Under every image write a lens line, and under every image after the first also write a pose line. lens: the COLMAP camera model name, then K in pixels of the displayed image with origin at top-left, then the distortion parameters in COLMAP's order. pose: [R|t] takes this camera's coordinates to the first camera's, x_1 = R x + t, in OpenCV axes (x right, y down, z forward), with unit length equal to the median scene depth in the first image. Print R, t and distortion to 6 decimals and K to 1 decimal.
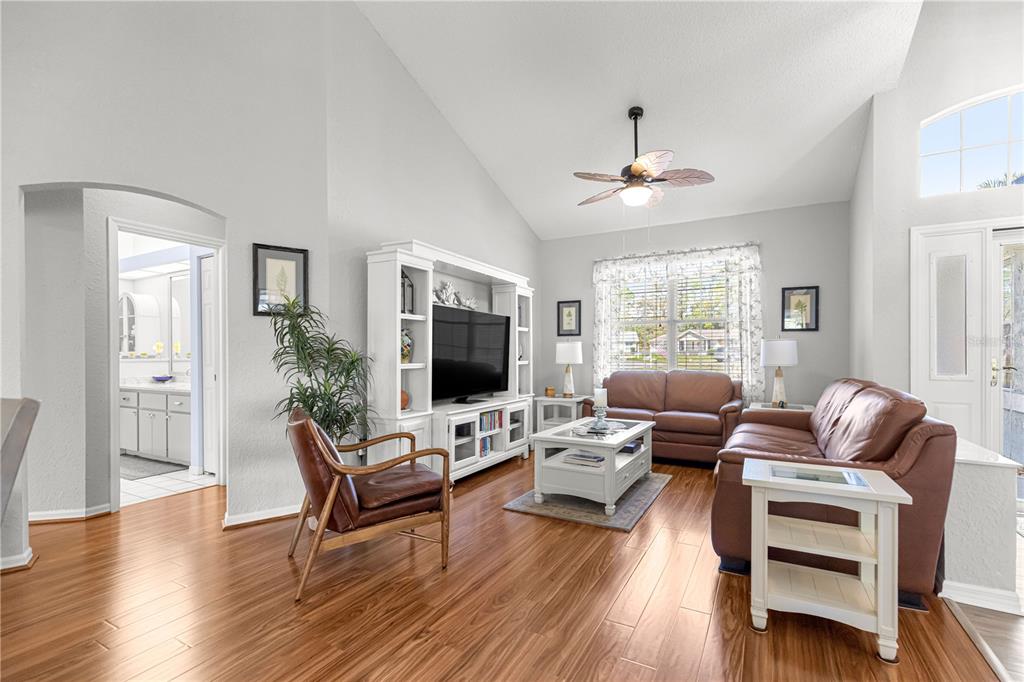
lens RADIAL K [[464.6, 0, 525.5], [0, 464.6, 362.8], [0, 0, 1]] dist [0.004485, 0.000471]
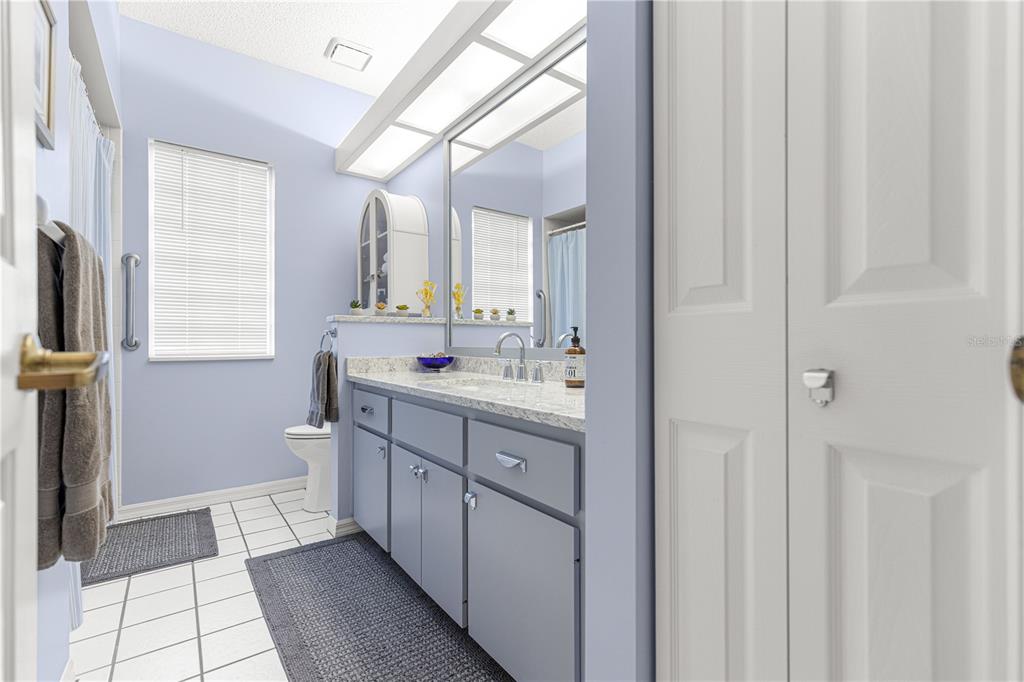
lens RADIAL K [[464.6, 0, 514.6], [0, 464.6, 342.7], [0, 0, 1]] dist [0.004485, 0.000471]
pose [[0.904518, 0.002225, -0.426430, -0.508146], [-0.009668, 0.999836, -0.015290, 0.020962], [0.426327, 0.017953, 0.904391, 0.616329]]
